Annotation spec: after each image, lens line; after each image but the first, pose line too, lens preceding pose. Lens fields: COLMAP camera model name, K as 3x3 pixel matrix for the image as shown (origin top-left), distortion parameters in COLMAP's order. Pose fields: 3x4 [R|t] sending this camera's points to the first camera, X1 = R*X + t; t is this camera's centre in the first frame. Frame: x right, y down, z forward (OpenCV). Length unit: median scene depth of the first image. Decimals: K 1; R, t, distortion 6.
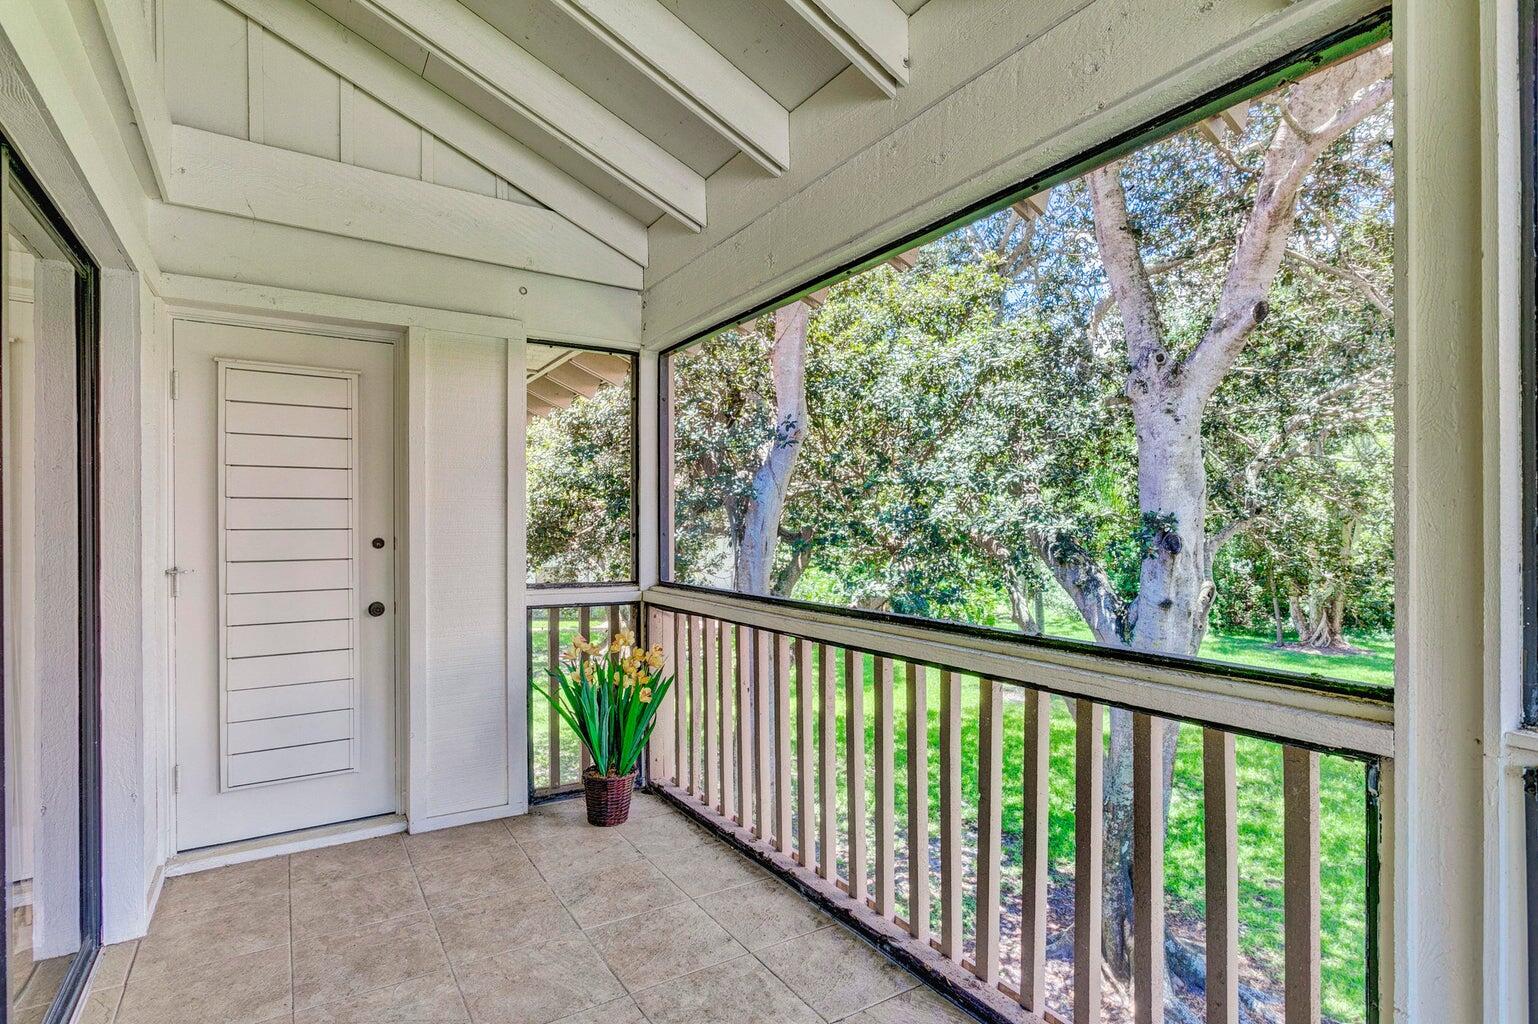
lens RADIAL K [[756.7, 0, 760.7], [0, 756.7, 529.7], [0, 0, 1]] dist [0.001692, 0.000745]
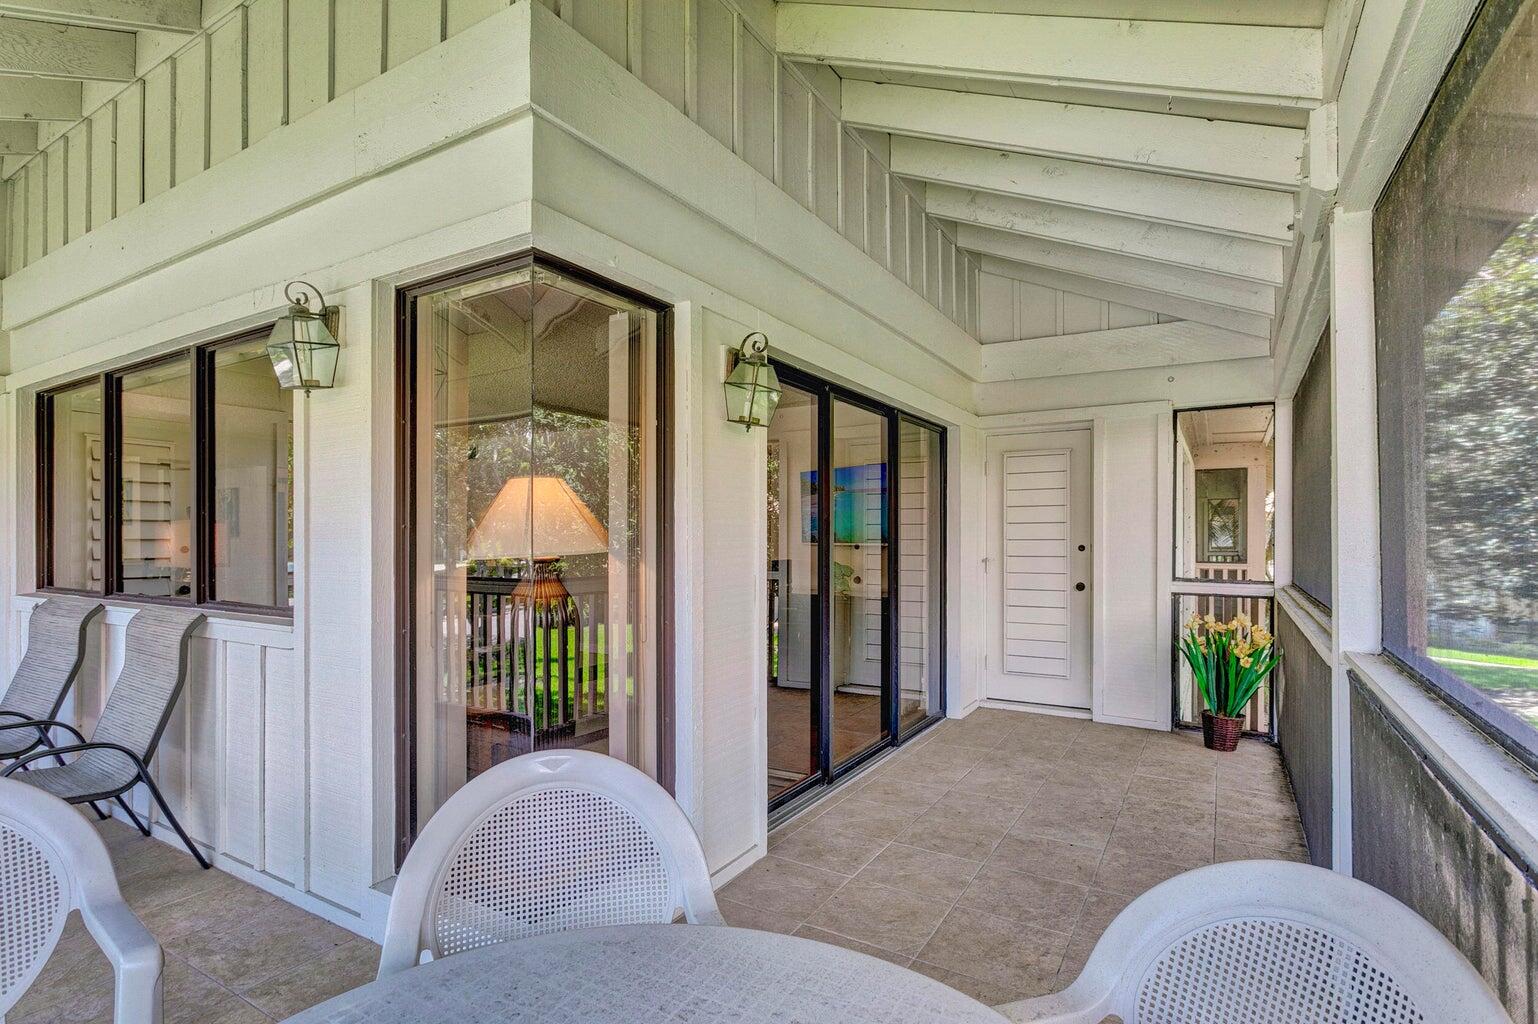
lens RADIAL K [[756.7, 0, 760.7], [0, 756.7, 529.7], [0, 0, 1]] dist [0.001692, 0.000745]
pose [[0.440048, -0.006264, -0.897952, 0.736854], [-0.002483, 0.999963, -0.008193, -0.007744], [0.897971, 0.005835, 0.440016, -0.410232]]
